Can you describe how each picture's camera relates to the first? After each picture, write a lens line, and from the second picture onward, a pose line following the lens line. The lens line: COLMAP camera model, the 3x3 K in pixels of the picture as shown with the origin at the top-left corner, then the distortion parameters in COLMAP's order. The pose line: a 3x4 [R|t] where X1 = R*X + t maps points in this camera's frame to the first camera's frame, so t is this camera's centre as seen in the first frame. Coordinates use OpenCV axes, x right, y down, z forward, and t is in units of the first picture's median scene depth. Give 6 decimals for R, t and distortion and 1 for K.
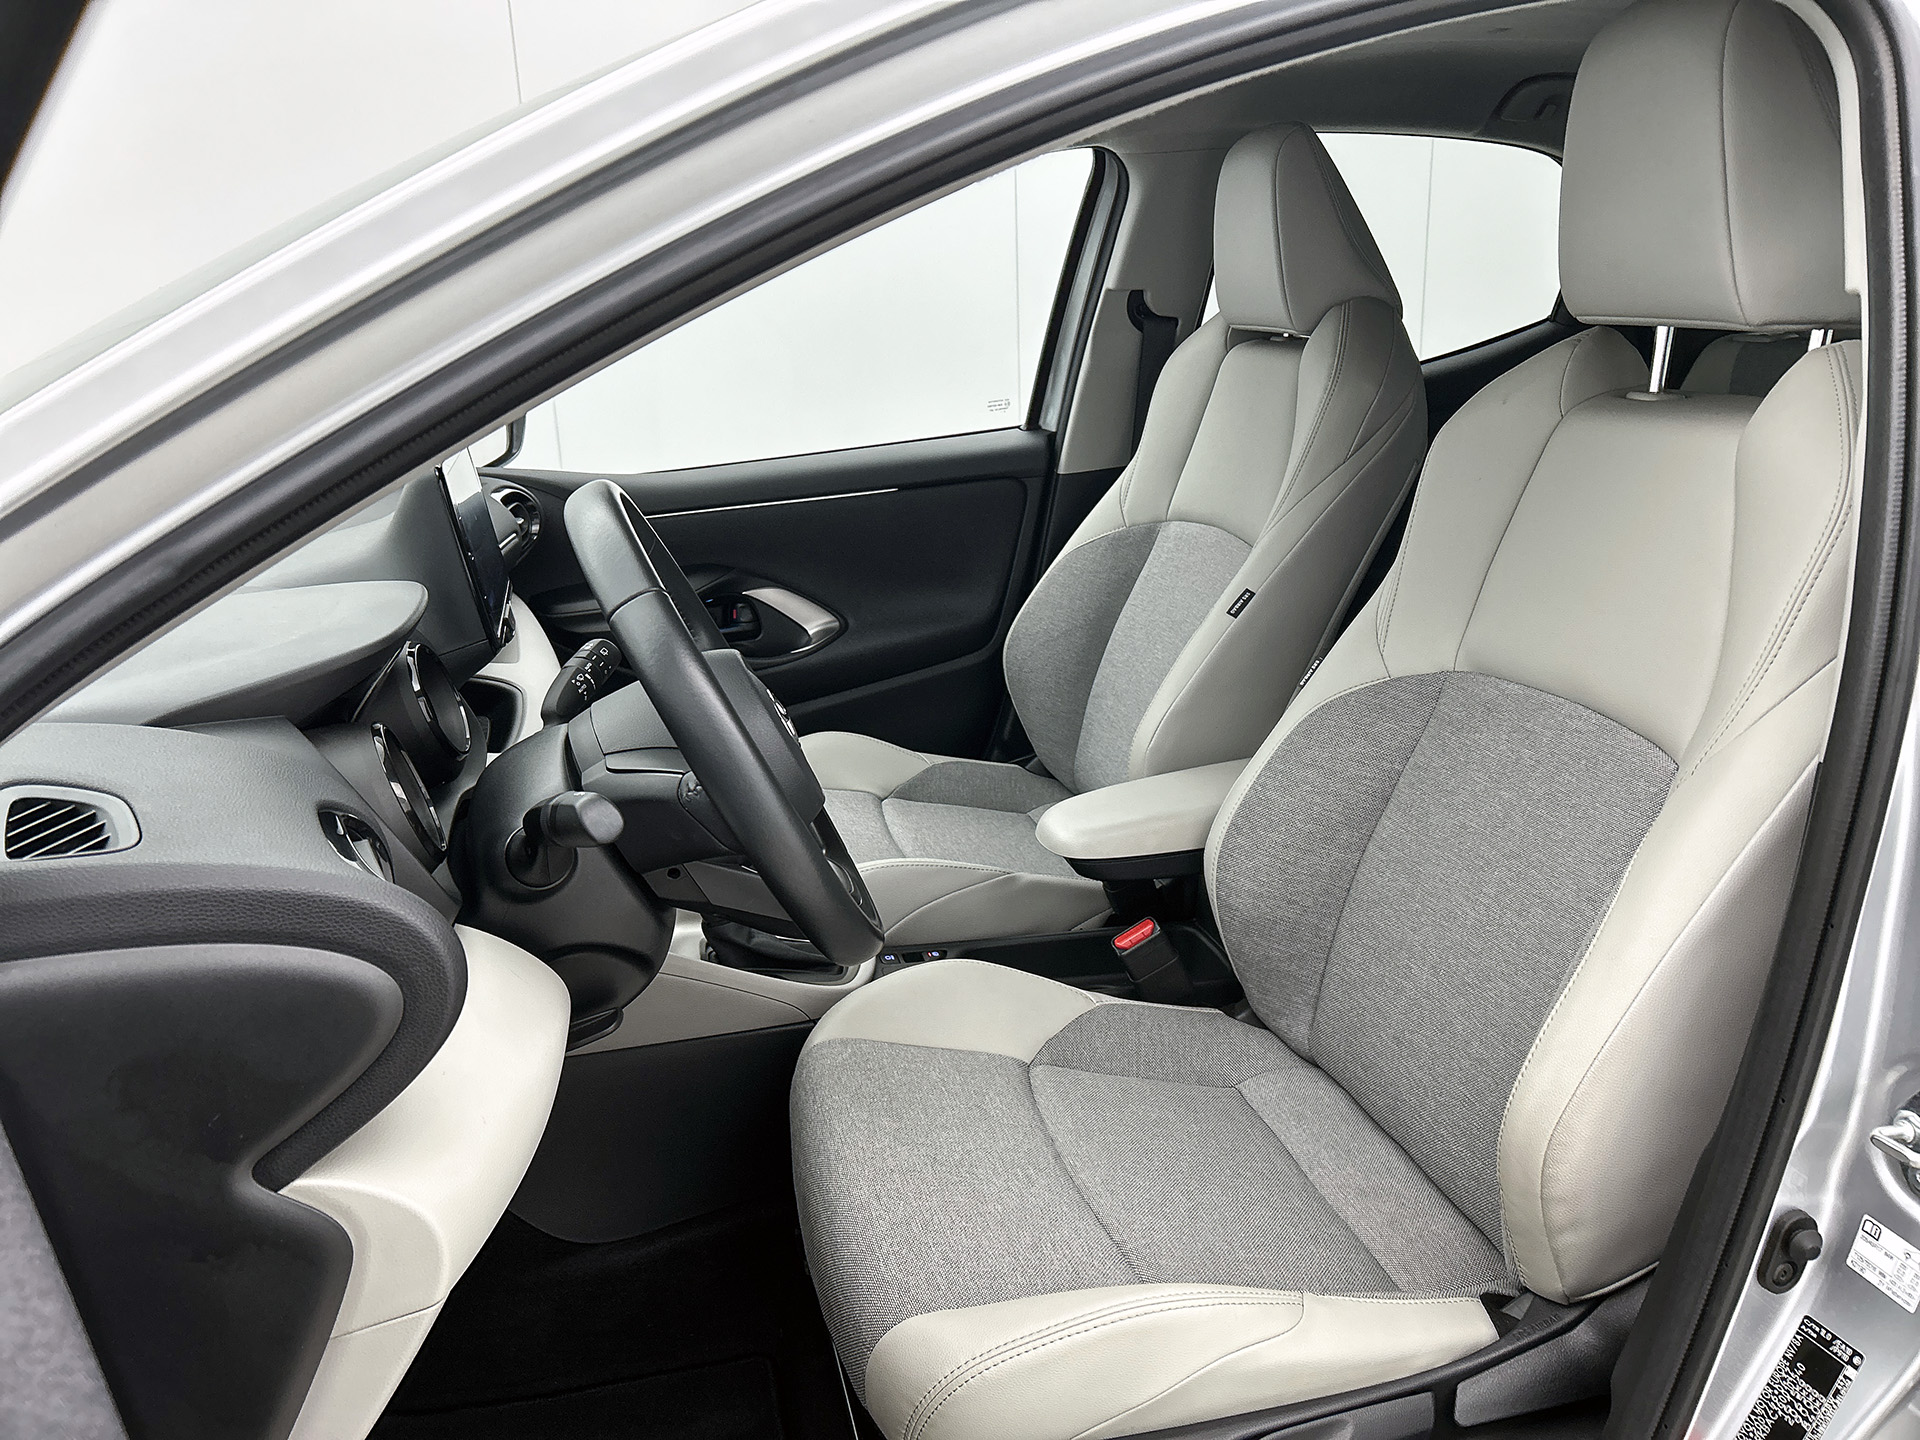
lens RADIAL K [[1455.1, 0, 942.4], [0, 1455.1, 730.8], [0, 0, 1]] dist [0.037927, -0.053642]
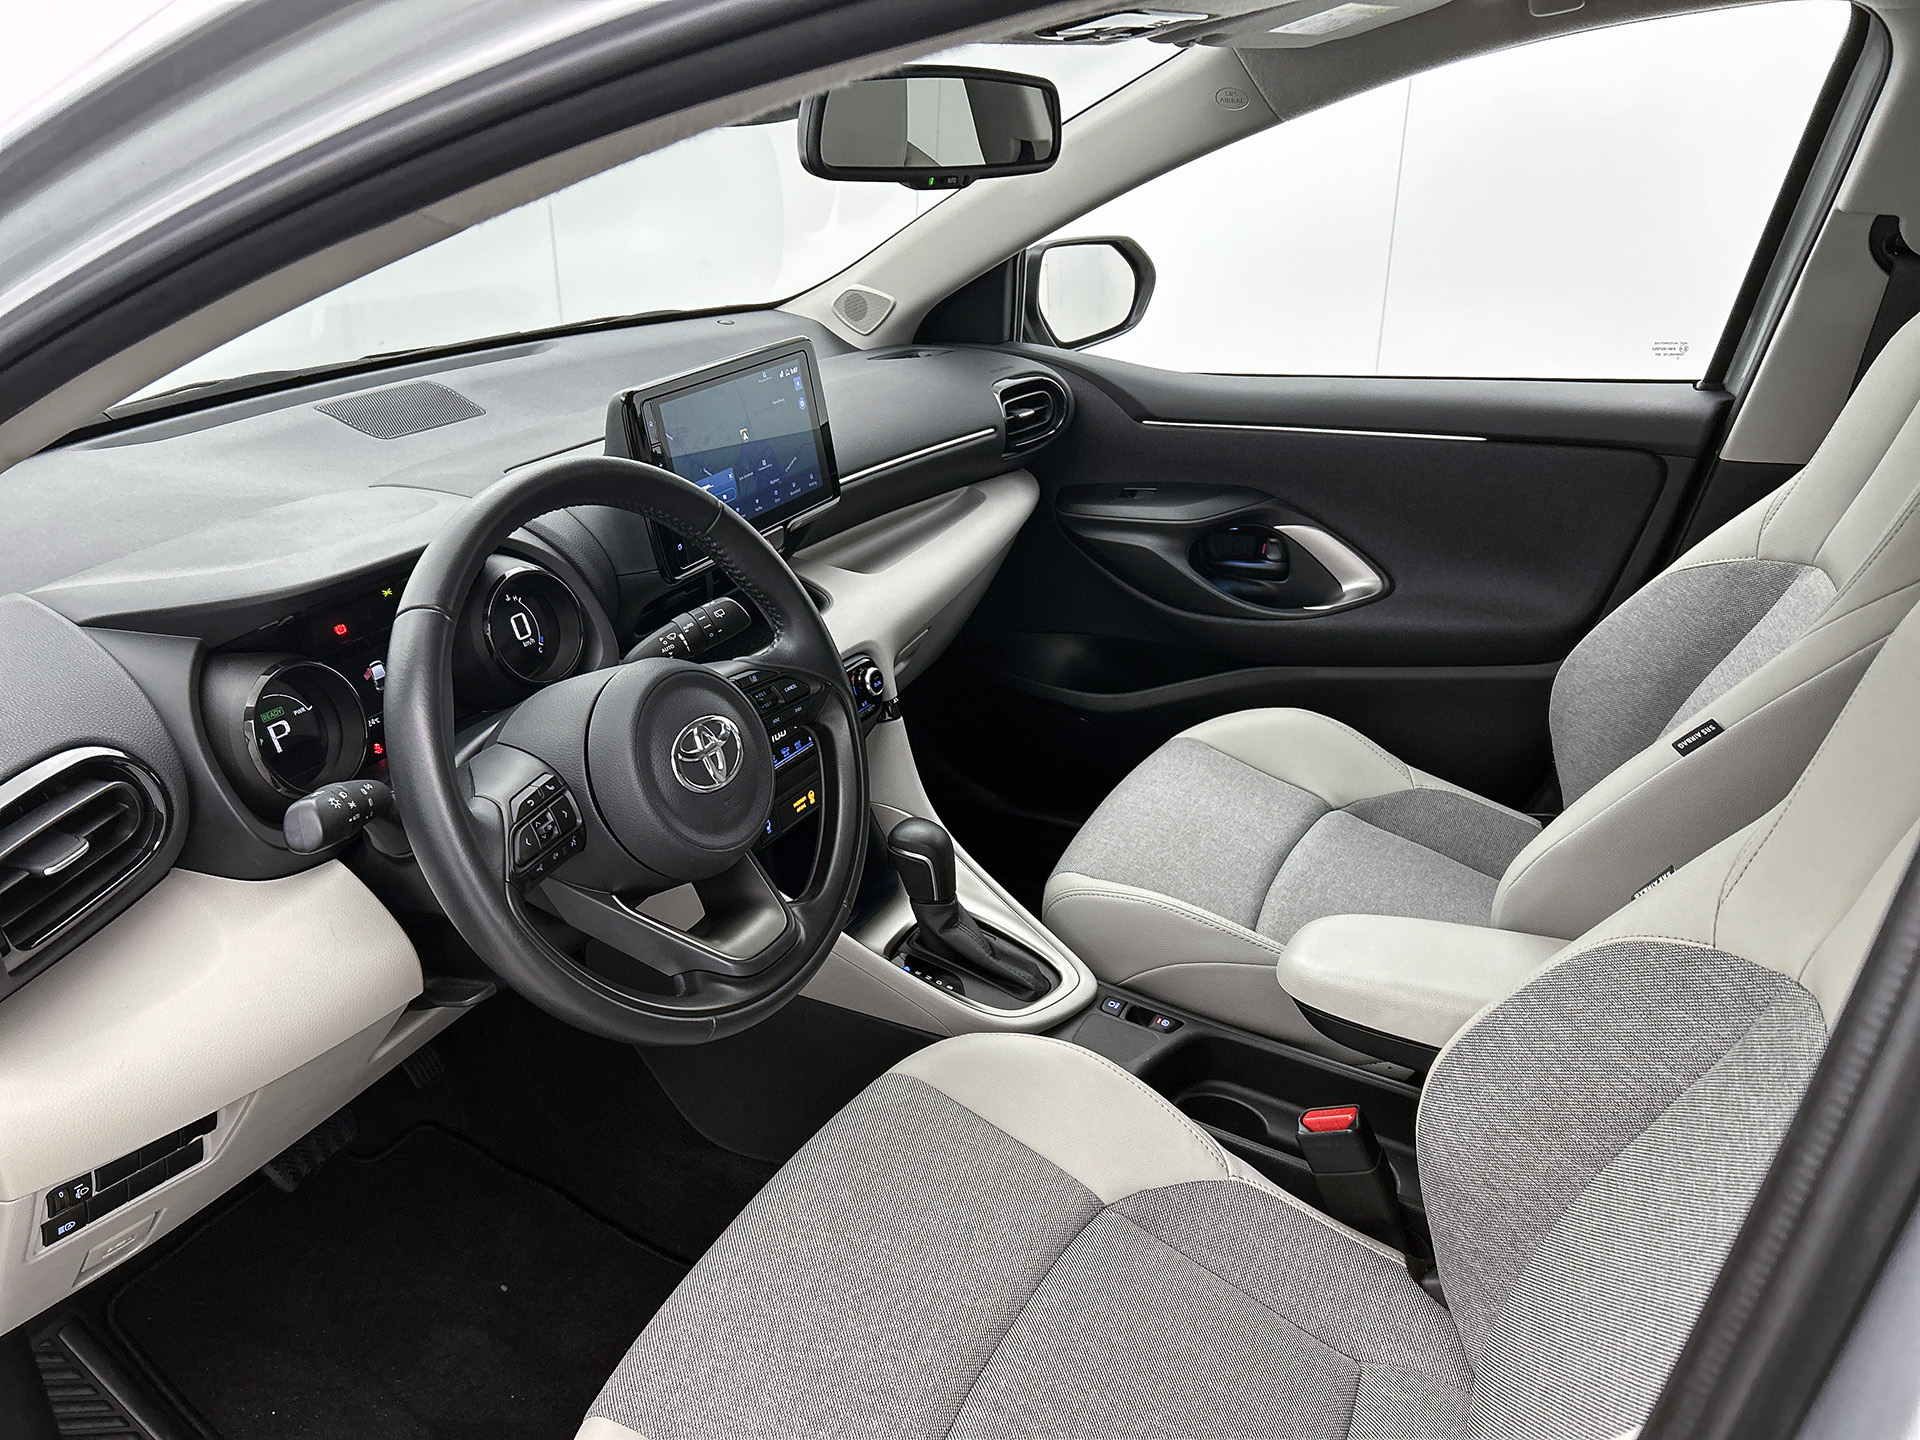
lens RADIAL K [[1455.1, 0, 961.9], [0, 1455.1, 729.9], [0, 0, 1]] dist [0.037927, -0.053642]
pose [[0.750011, 0.302518, -0.588189, 0.267523], [-0.214995, 0.952488, 0.215740, -0.126195], [0.625508, -0.035349, 0.779416, 0.204713]]
